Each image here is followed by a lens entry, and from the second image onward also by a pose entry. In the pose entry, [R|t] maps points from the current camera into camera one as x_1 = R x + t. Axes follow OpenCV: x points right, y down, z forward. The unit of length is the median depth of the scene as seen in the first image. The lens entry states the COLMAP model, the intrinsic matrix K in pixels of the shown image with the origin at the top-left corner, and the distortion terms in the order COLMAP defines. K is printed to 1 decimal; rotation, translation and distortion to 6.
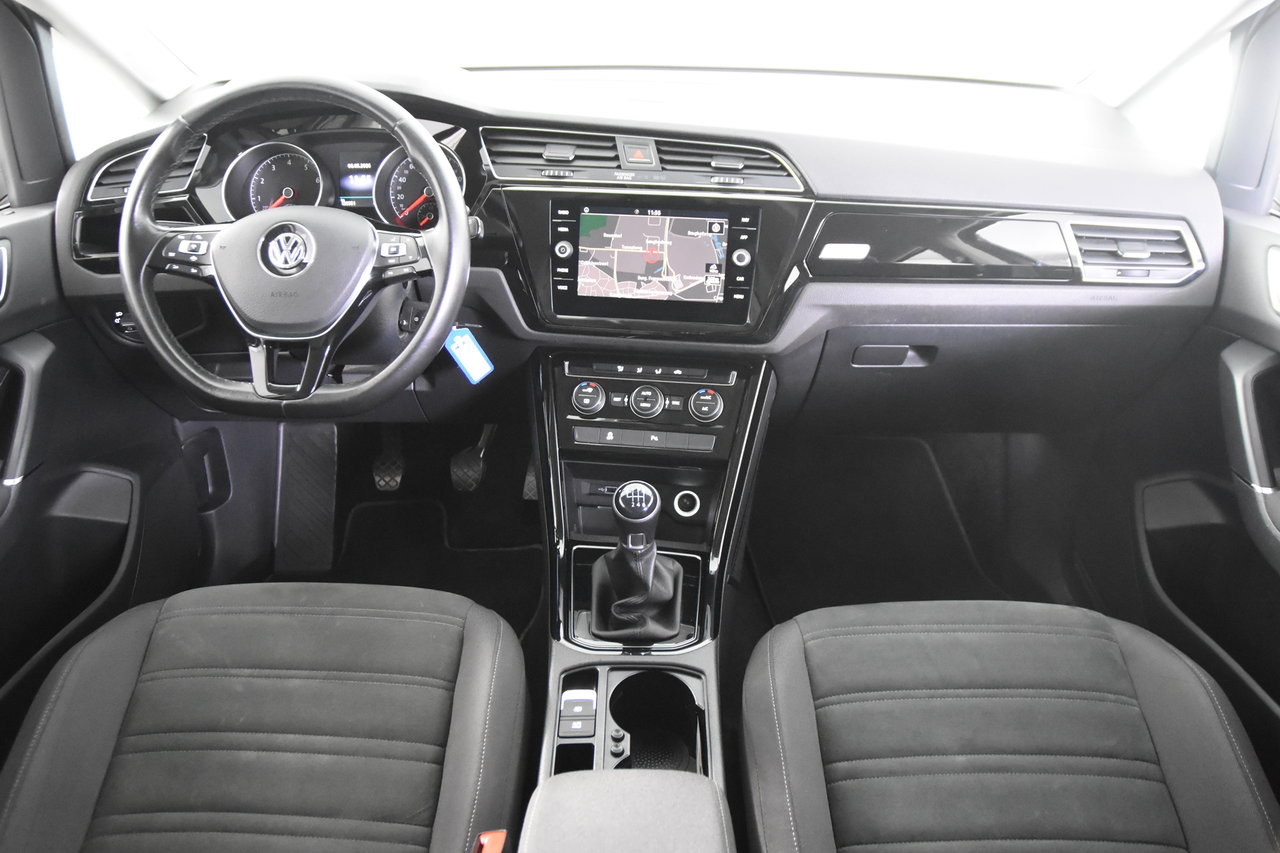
lens RADIAL K [[984.2, 0, 637.6], [0, 984.2, 425.9], [0, 0, 1]] dist [-0.119784, 0.097892]
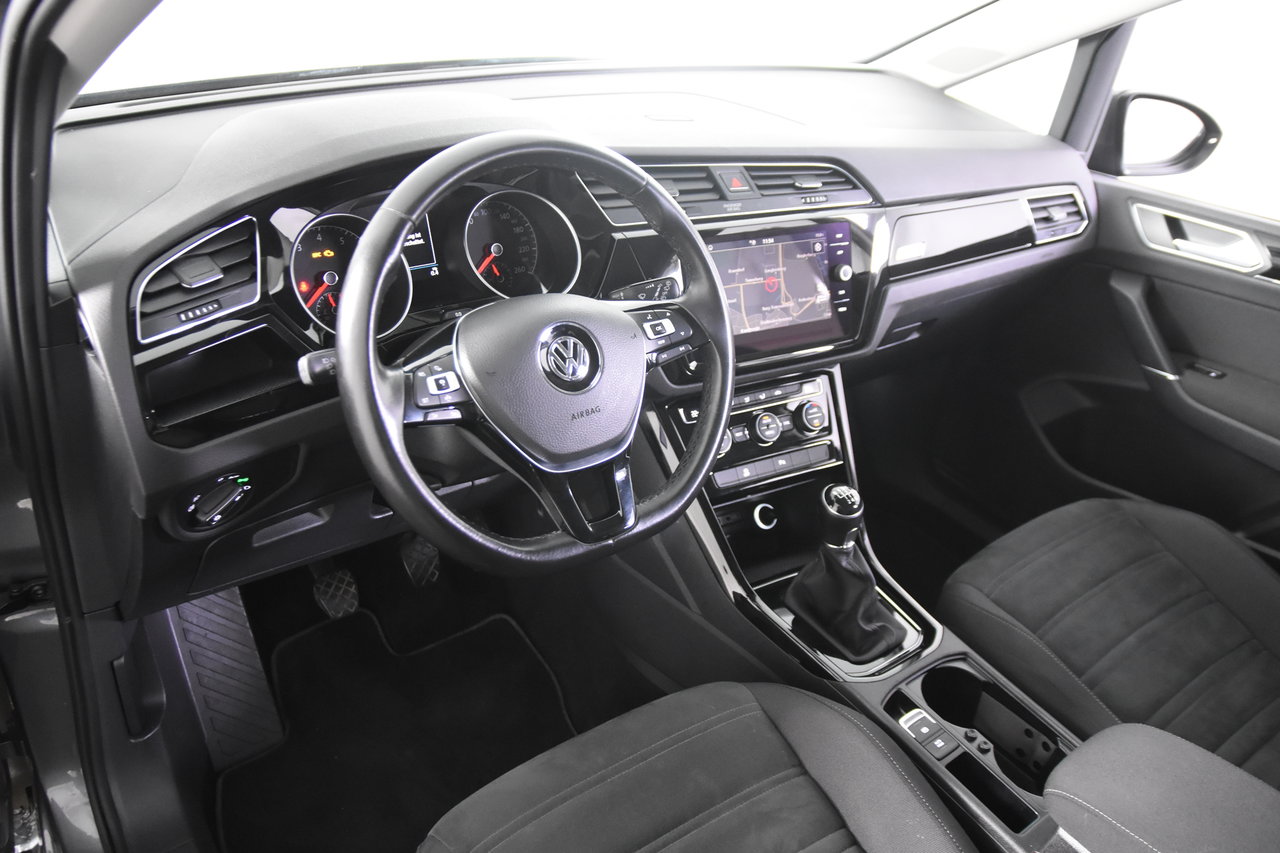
lens RADIAL K [[1017.5, 0, 642.9], [0, 1017.5, 422.5], [0, 0, 1]] dist [-0.080327, 0.011878]
pose [[0.785274, -0.248116, 0.567259, -0.703743], [0.220055, 0.968218, 0.118865, -0.189407], [-0.578723, 0.031487, 0.814916, 0.246791]]
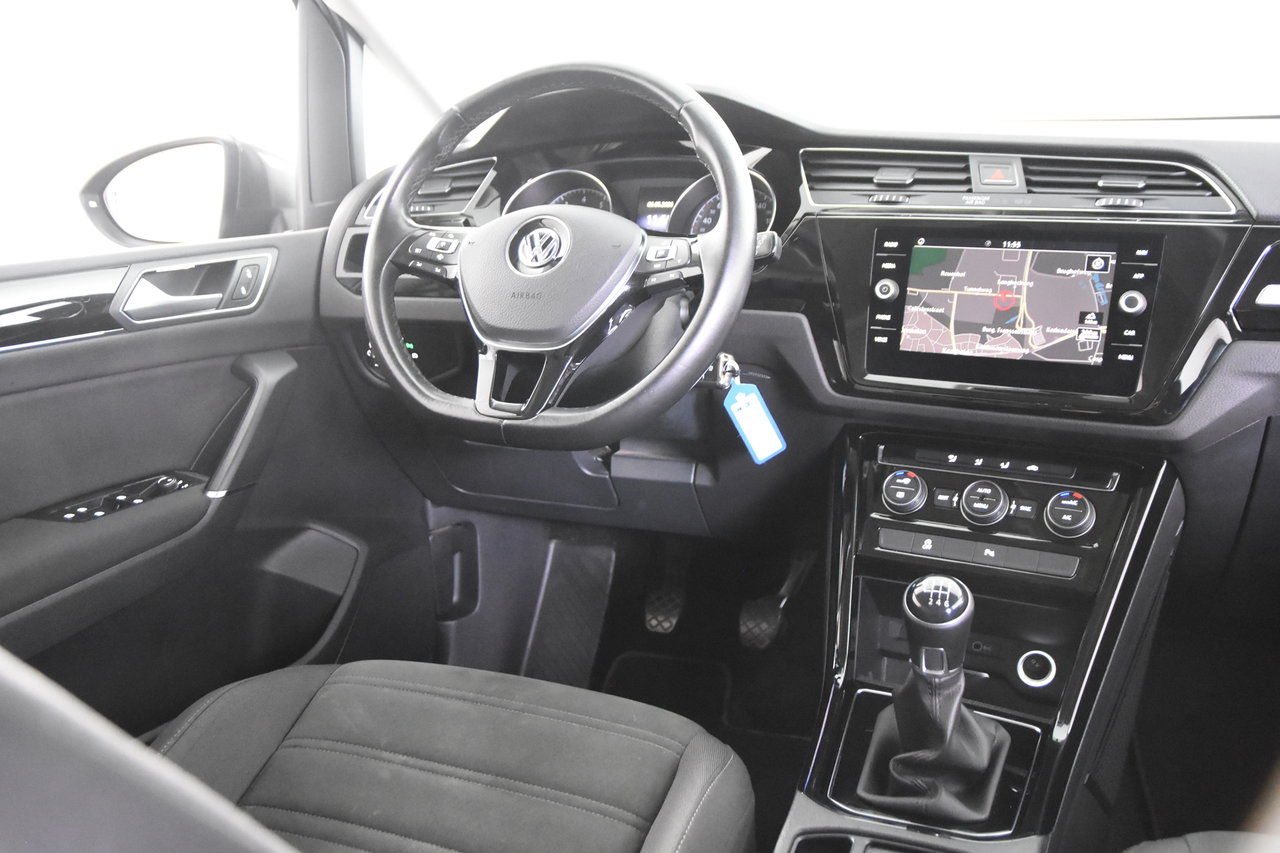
lens RADIAL K [[1147.0, 0, 631.5], [0, 1147.0, 424.4], [0, 0, 1]] dist [-0.037913, 0.025661]
pose [[0.927655, 0.070384, -0.366745, 0.076761], [-0.155214, 0.965901, -0.207231, 0.140728], [0.339654, 0.249162, 0.906947, 0.143235]]
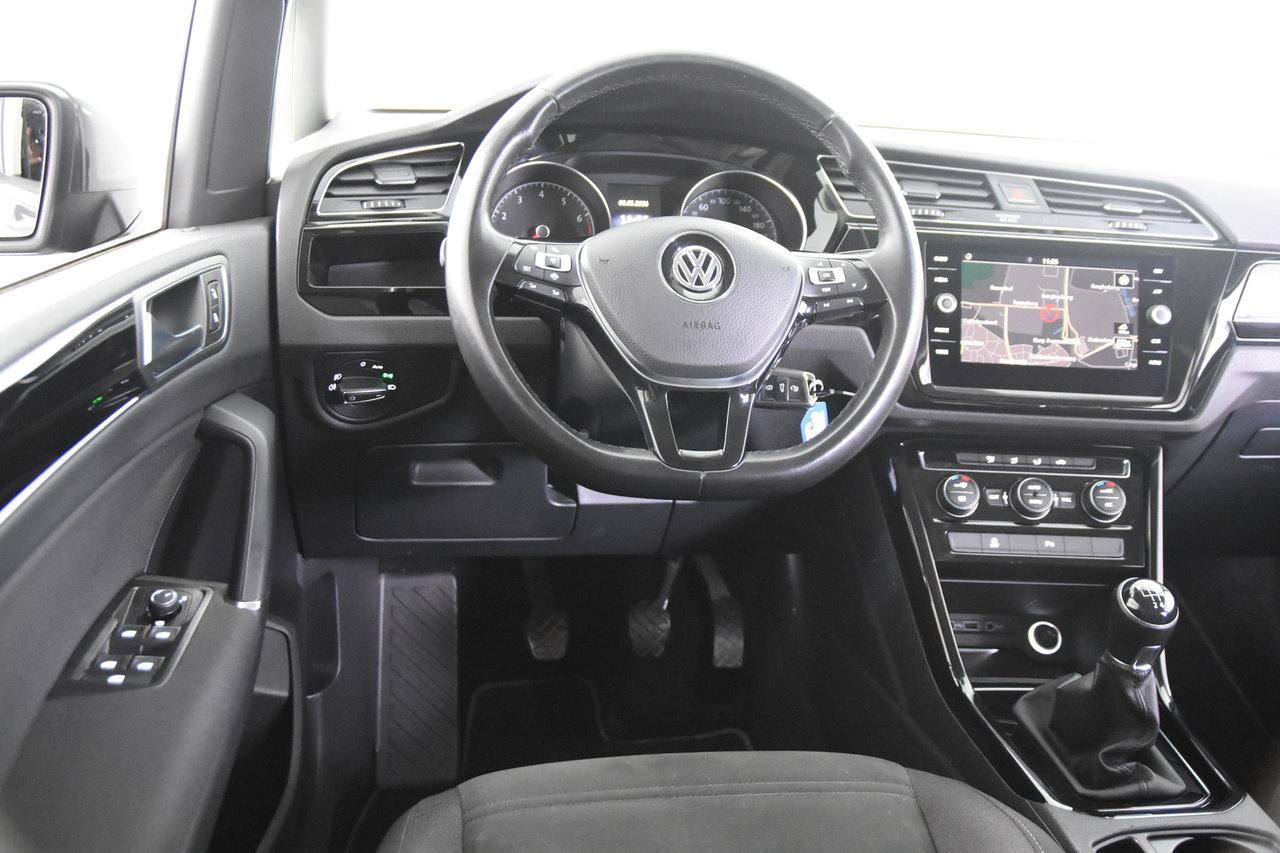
lens RADIAL K [[1147.0, 0, 637.0], [0, 1147.0, 419.7], [0, 0, 1]] dist [-0.037913, 0.025661]
pose [[0.982828, 0.003309, 0.184495, -0.496341], [0.034122, 0.979337, -0.199333, 0.089585], [-0.181343, 0.202206, 0.962407, 0.171874]]
